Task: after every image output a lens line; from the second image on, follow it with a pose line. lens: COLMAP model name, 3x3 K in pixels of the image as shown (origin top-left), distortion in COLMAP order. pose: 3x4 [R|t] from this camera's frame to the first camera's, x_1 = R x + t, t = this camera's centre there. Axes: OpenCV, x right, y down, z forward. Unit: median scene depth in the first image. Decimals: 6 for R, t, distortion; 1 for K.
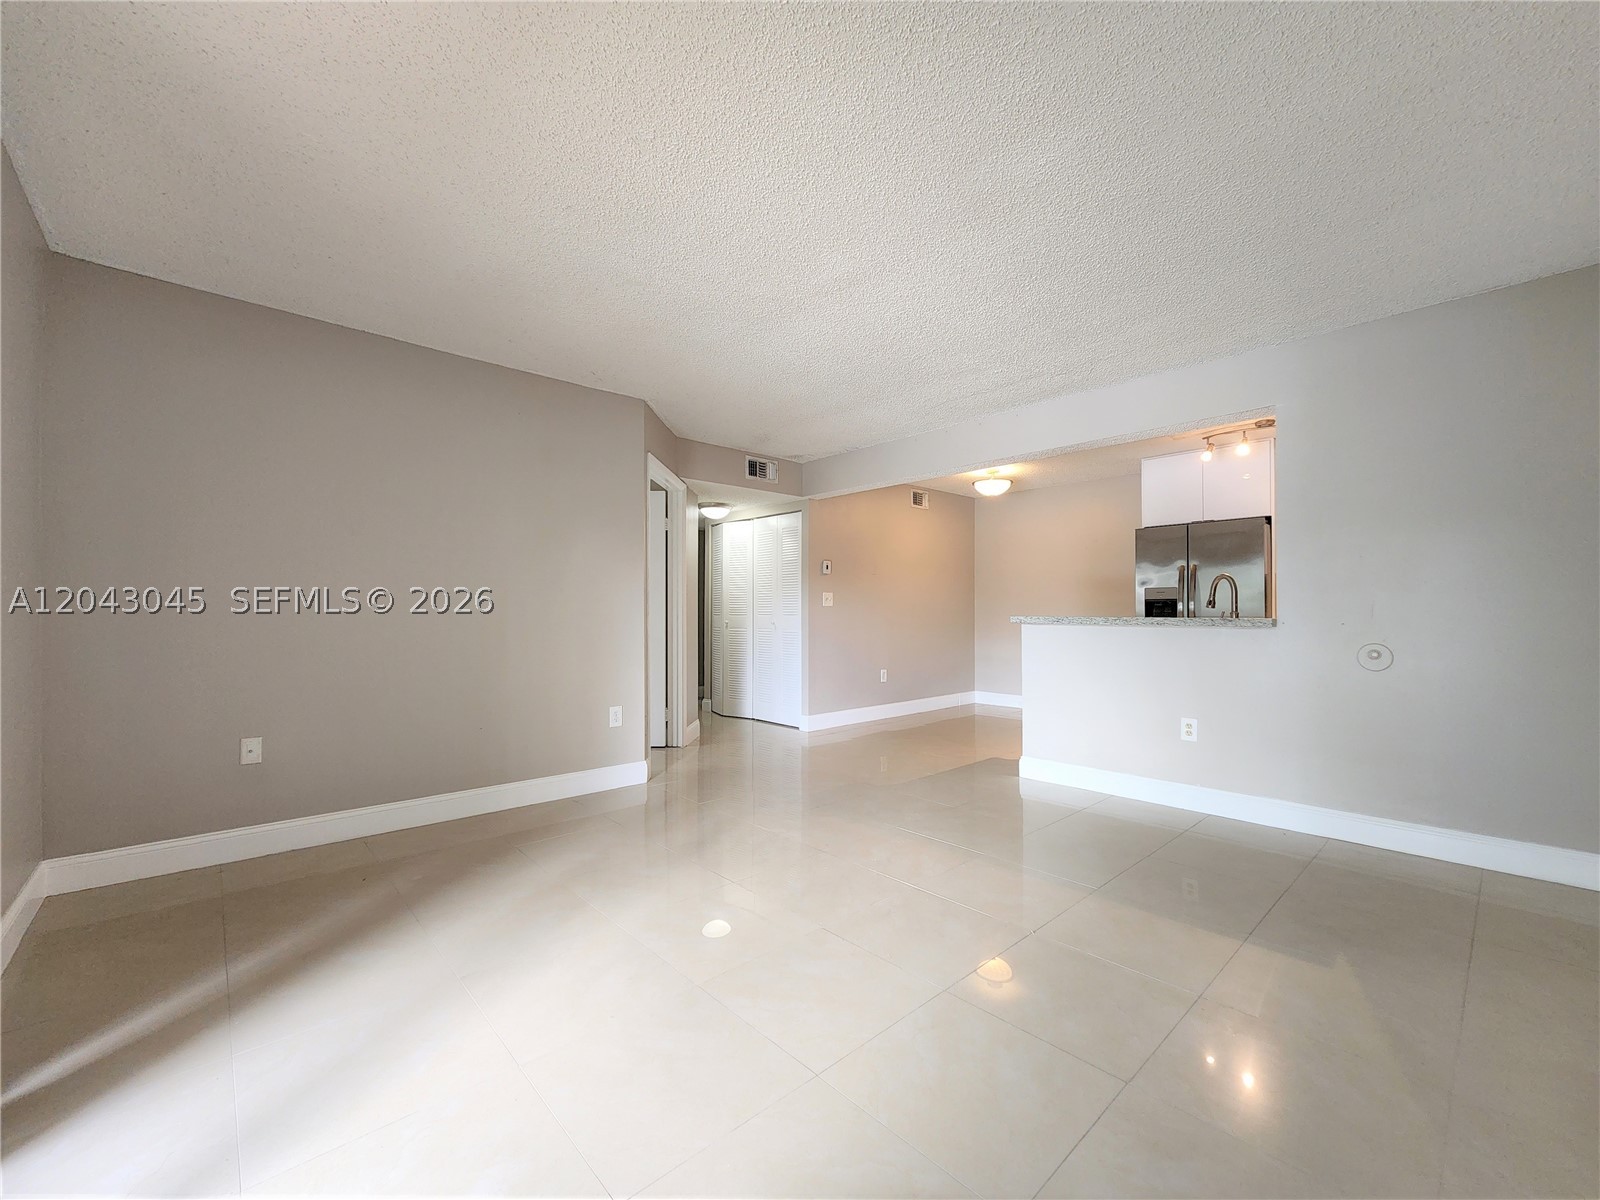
lens RADIAL K [[652.1, 0, 800.5], [0, 652.1, 605.9], [0, 0, 1]] dist [0.000104, -0.000132]
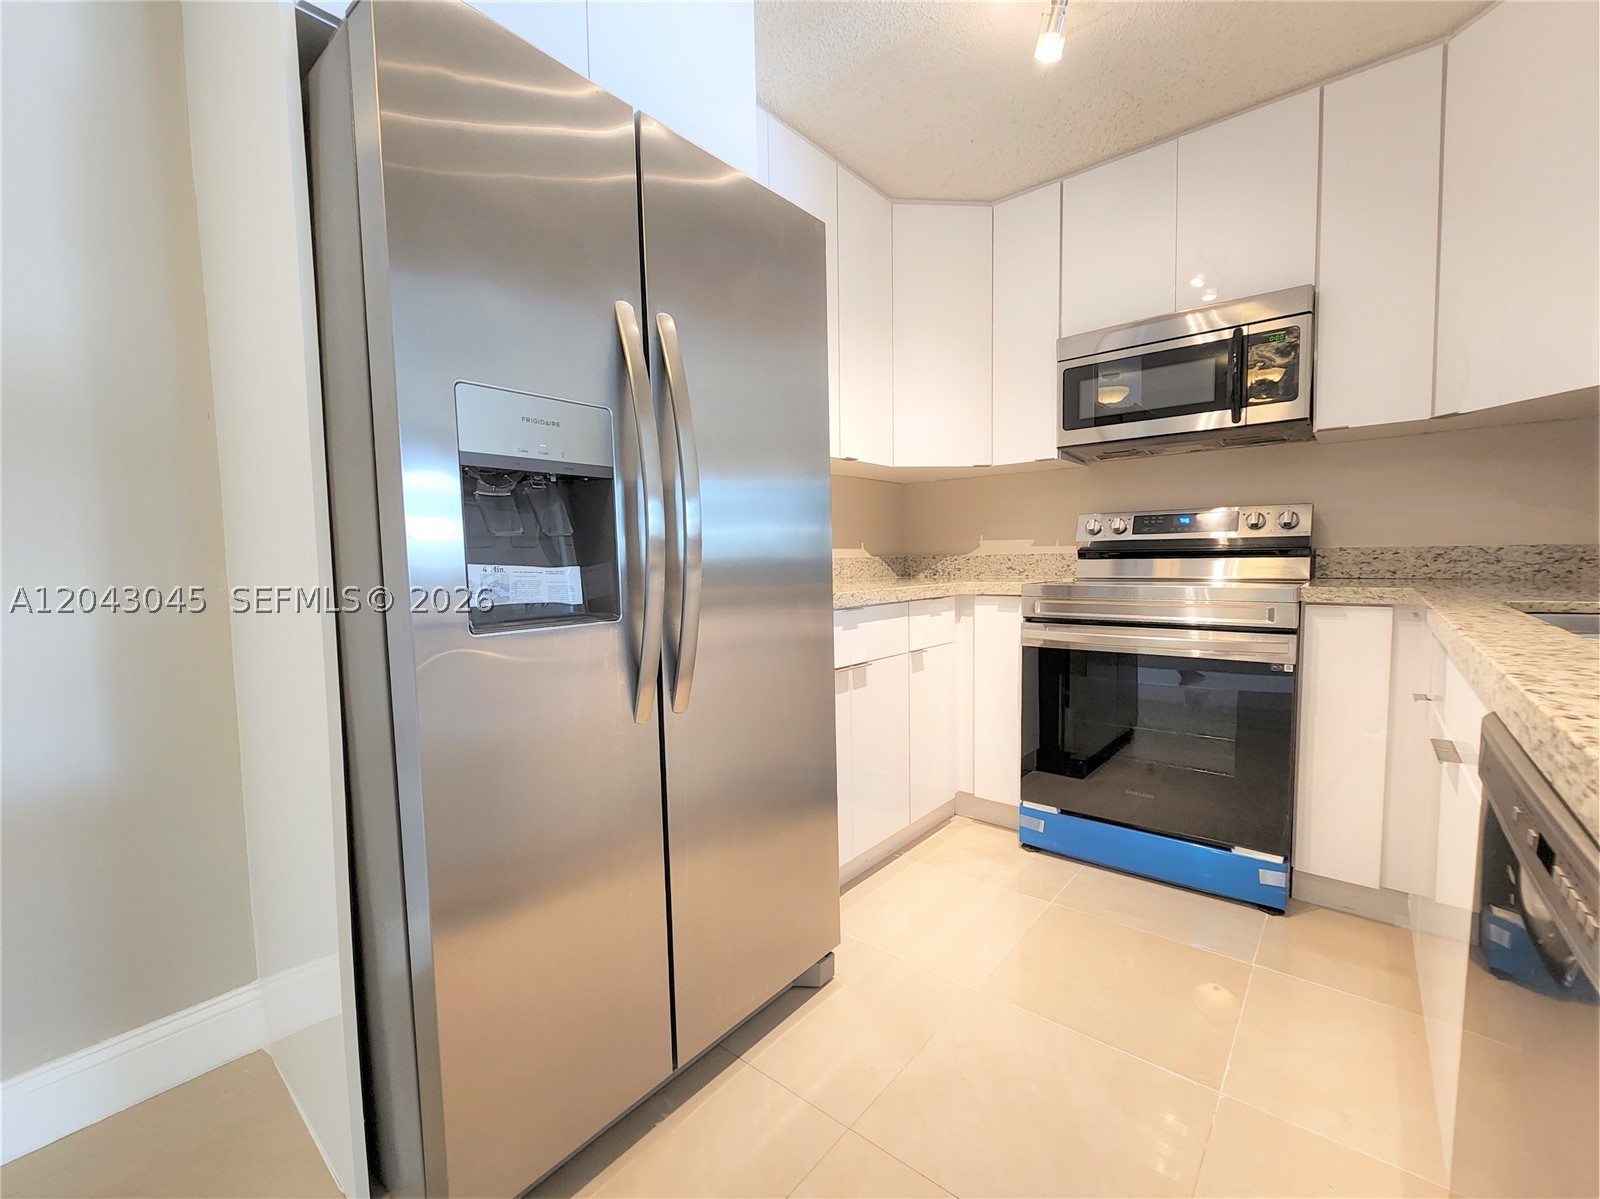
lens RADIAL K [[671.9, 0, 809.2], [0, 671.9, 605.5], [0, 0, 1]] dist [-0.002722, -0.000583]
pose [[-0.134595, -0.062733, 0.988913, 0.368808], [0.009652, 0.997864, 0.064614, 0.018462], [-0.990854, 0.018242, -0.133702, 0.976967]]
